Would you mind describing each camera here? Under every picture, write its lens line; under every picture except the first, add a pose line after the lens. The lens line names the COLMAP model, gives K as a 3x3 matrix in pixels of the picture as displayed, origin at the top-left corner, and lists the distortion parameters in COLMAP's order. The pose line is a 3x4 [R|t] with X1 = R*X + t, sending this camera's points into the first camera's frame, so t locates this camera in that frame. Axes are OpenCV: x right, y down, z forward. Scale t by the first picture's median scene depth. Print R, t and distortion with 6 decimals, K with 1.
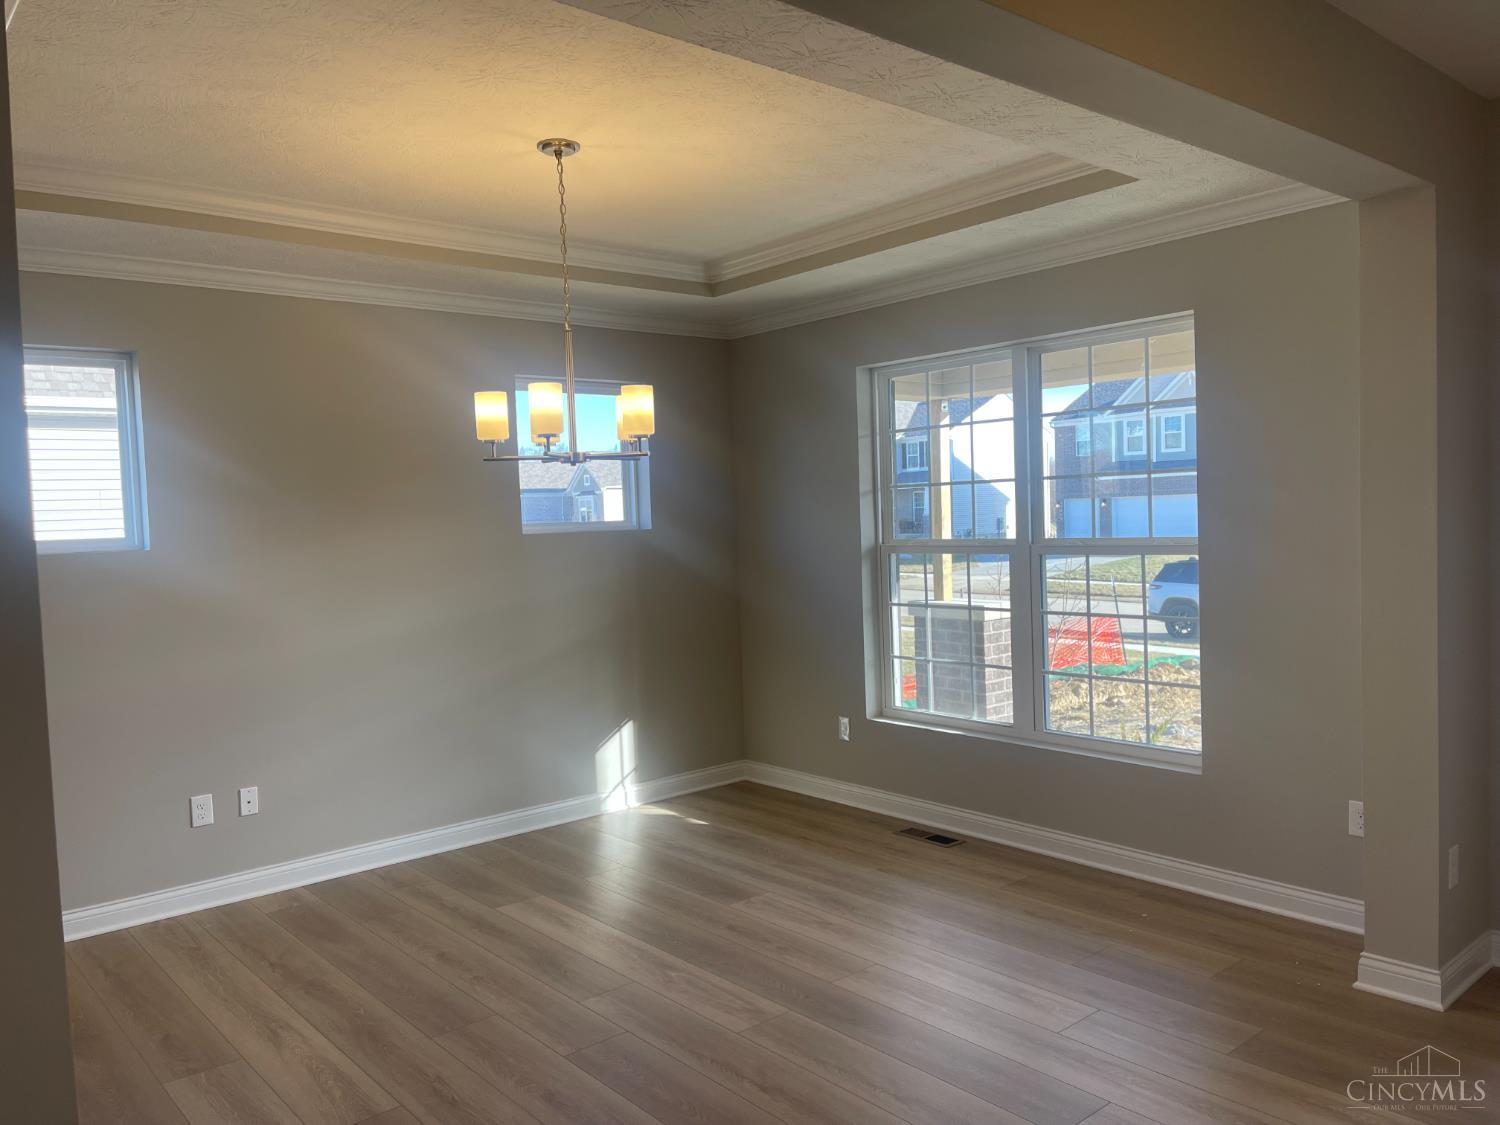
lens RADIAL K [[1064.4, 0, 750.0], [0, 1064.4, 562.5], [0, 0, 1]] dist [0.045131, -0.089671]
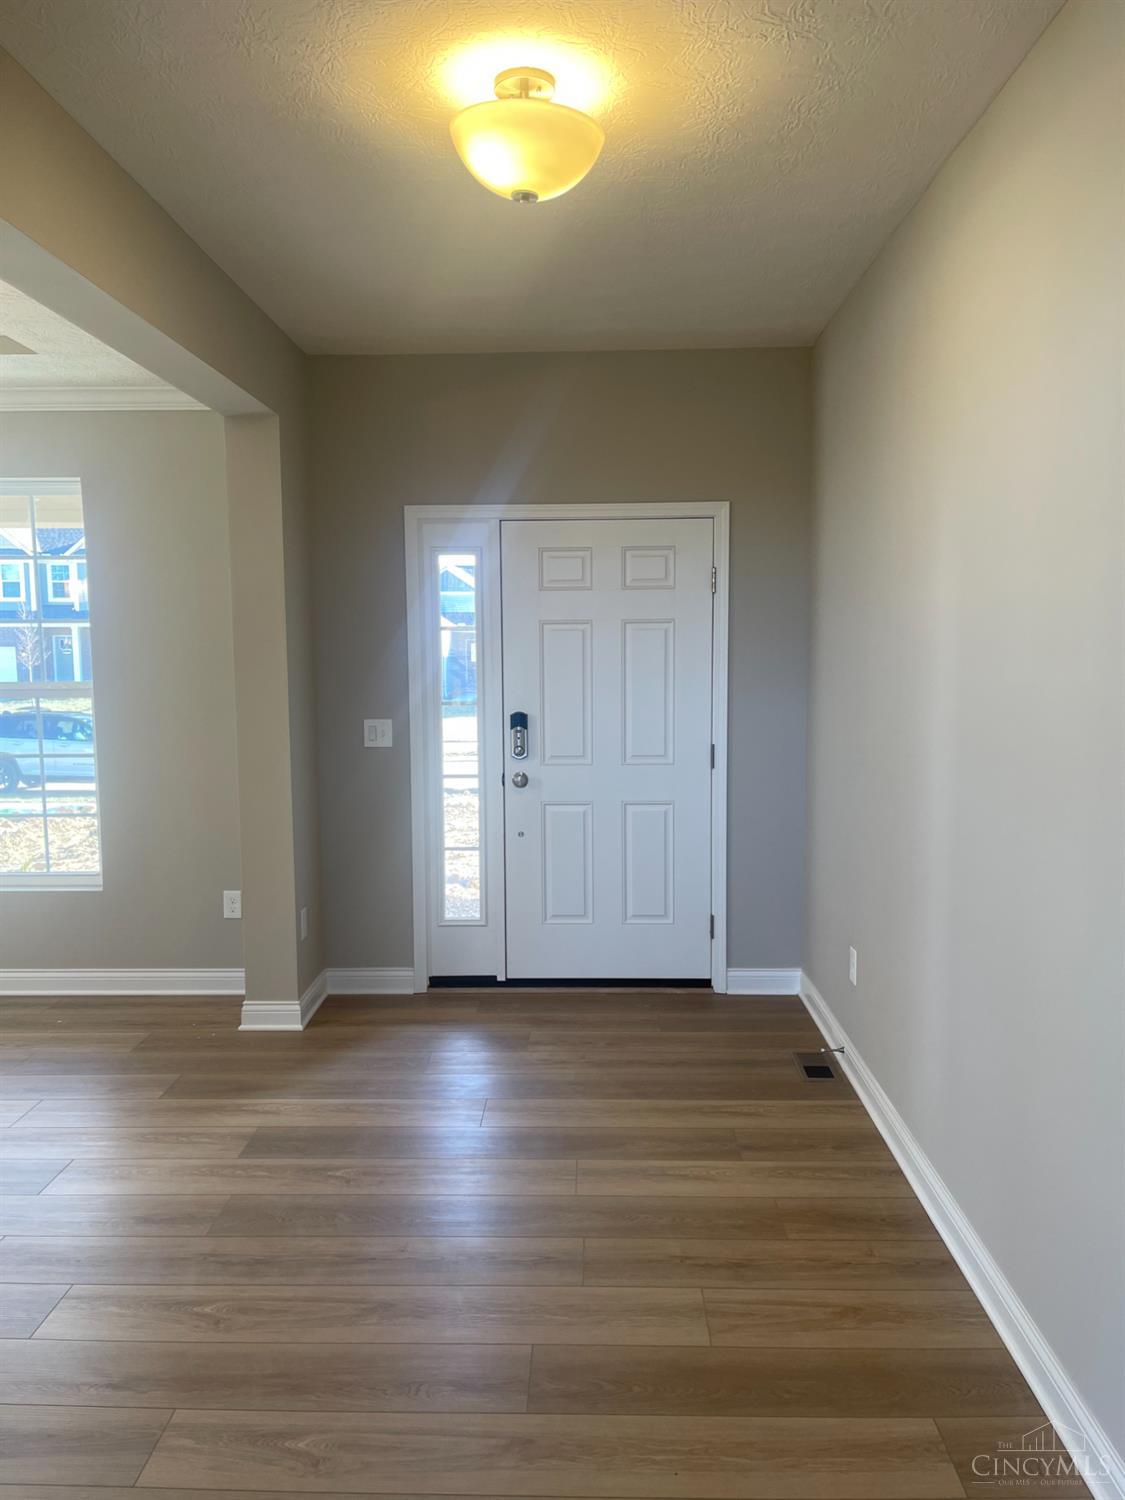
lens RADIAL K [[1110.3, 0, 562.5], [0, 1110.3, 750.0], [0, 0, 1]] dist [0.009847, 0.005719]
pose [[0.638194, -0.030157, 0.769285, -0.204931], [0.008036, 0.999439, 0.032513, 0.016052], [-0.769834, -0.014568, 0.638078, -0.155635]]
